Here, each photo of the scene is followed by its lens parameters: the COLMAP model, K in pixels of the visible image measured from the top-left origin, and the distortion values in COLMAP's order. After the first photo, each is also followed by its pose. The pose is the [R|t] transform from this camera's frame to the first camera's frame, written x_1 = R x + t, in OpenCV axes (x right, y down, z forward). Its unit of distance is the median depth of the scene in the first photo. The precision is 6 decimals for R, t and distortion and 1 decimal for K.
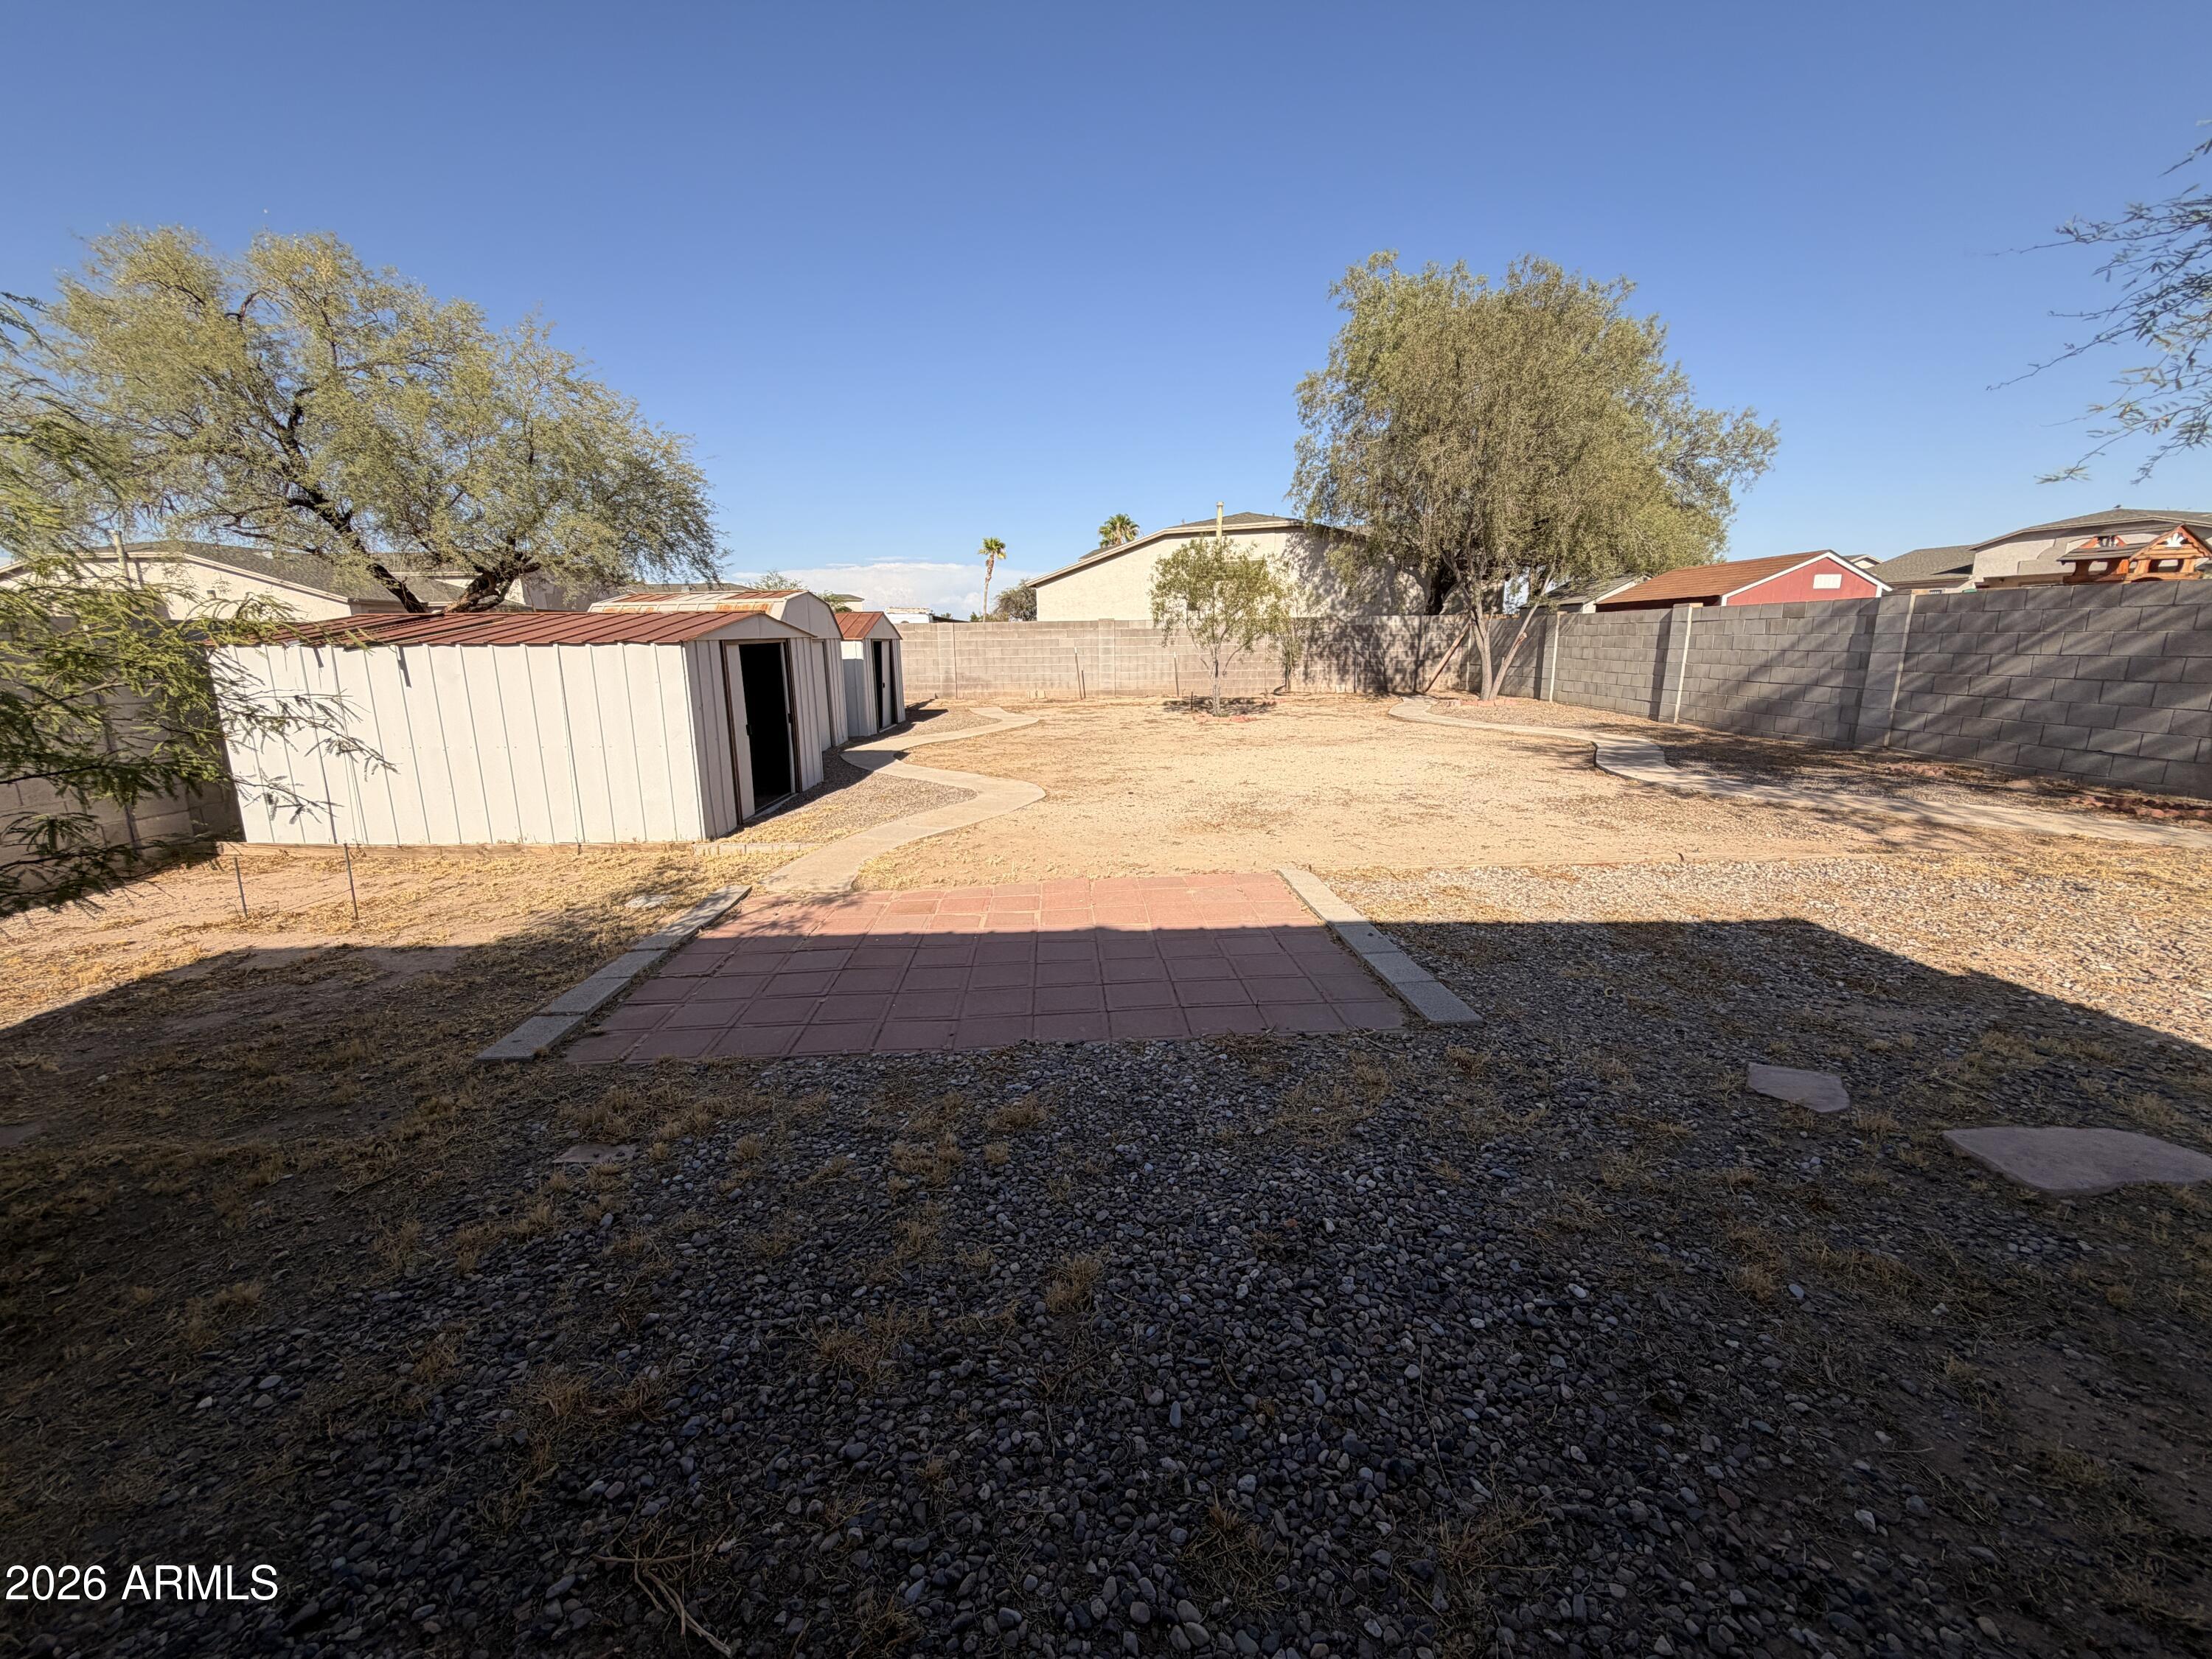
lens RADIAL K [[879.7, 0, 1099.7], [0, 879.7, 831.1], [0, 0, 1]] dist [-0.000220, 0.000647]
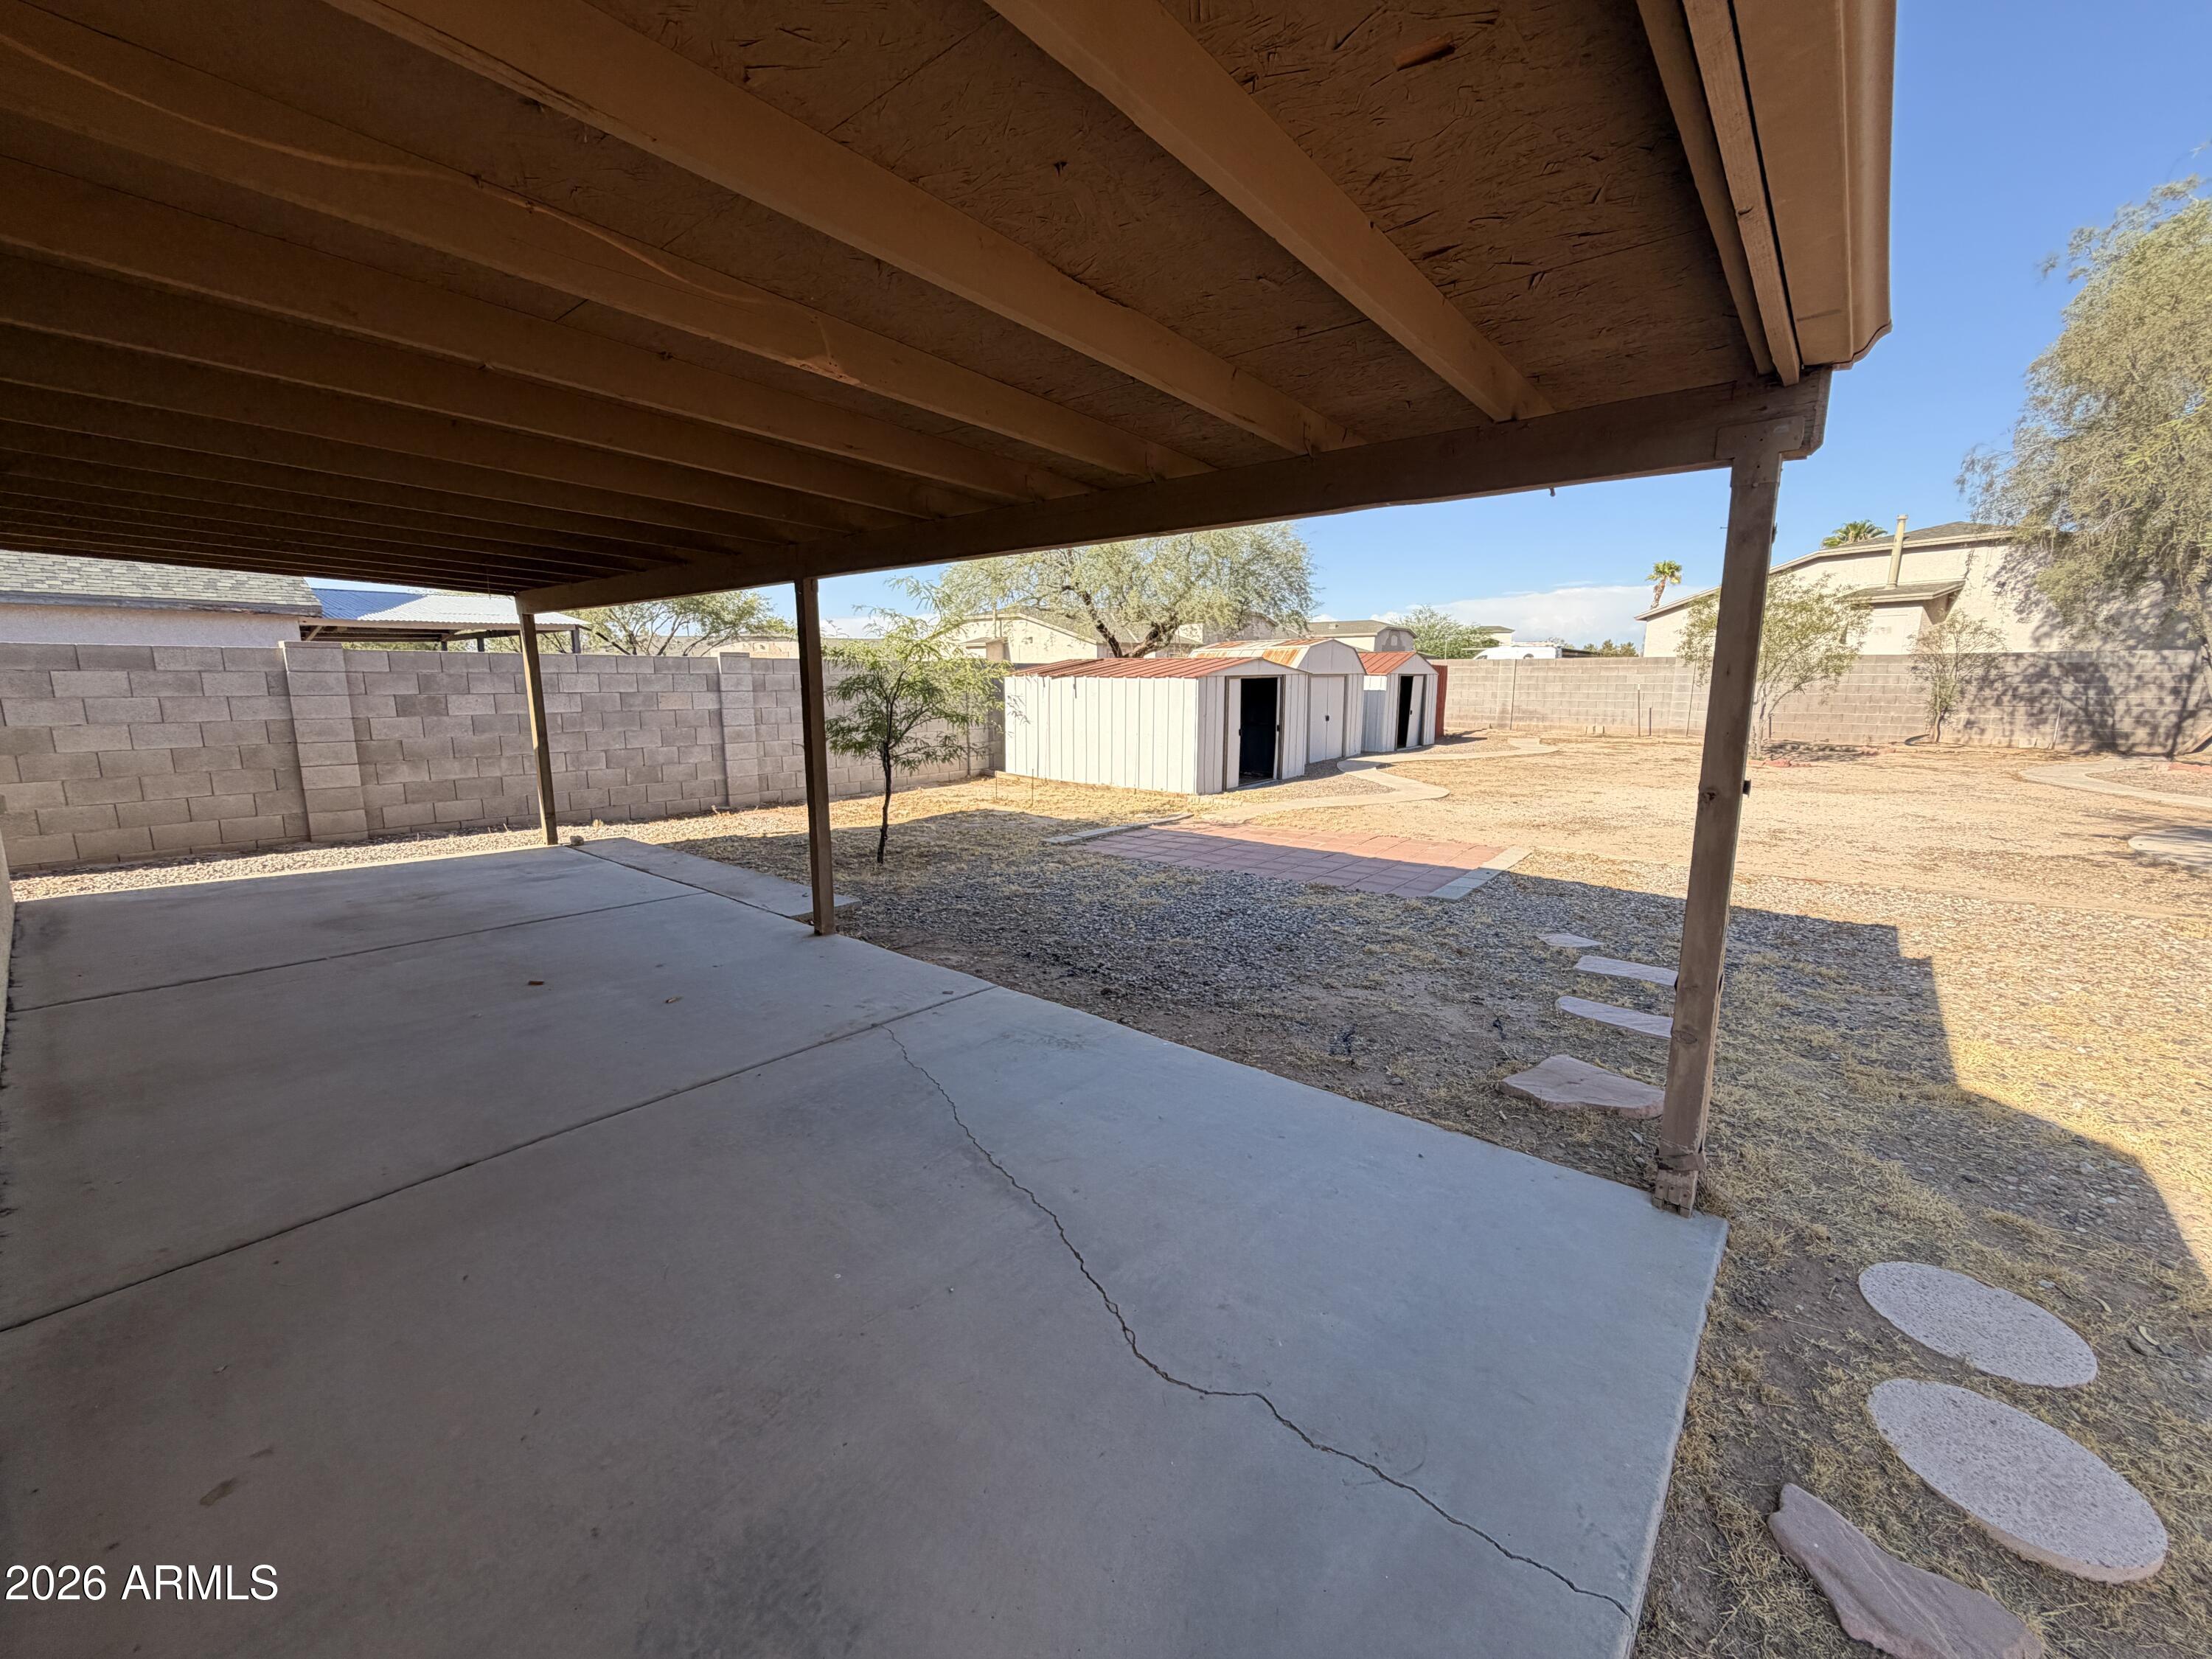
lens RADIAL K [[879.7, 0, 1104.5], [0, 879.7, 825.9], [0, 0, 1]] dist [-0.000220, 0.000647]
pose [[0.764128, 0.122374, -0.633351, 0.244081], [-0.146619, 0.989091, 0.014215, 0.035597], [0.628181, 0.081999, 0.773734, -0.200846]]
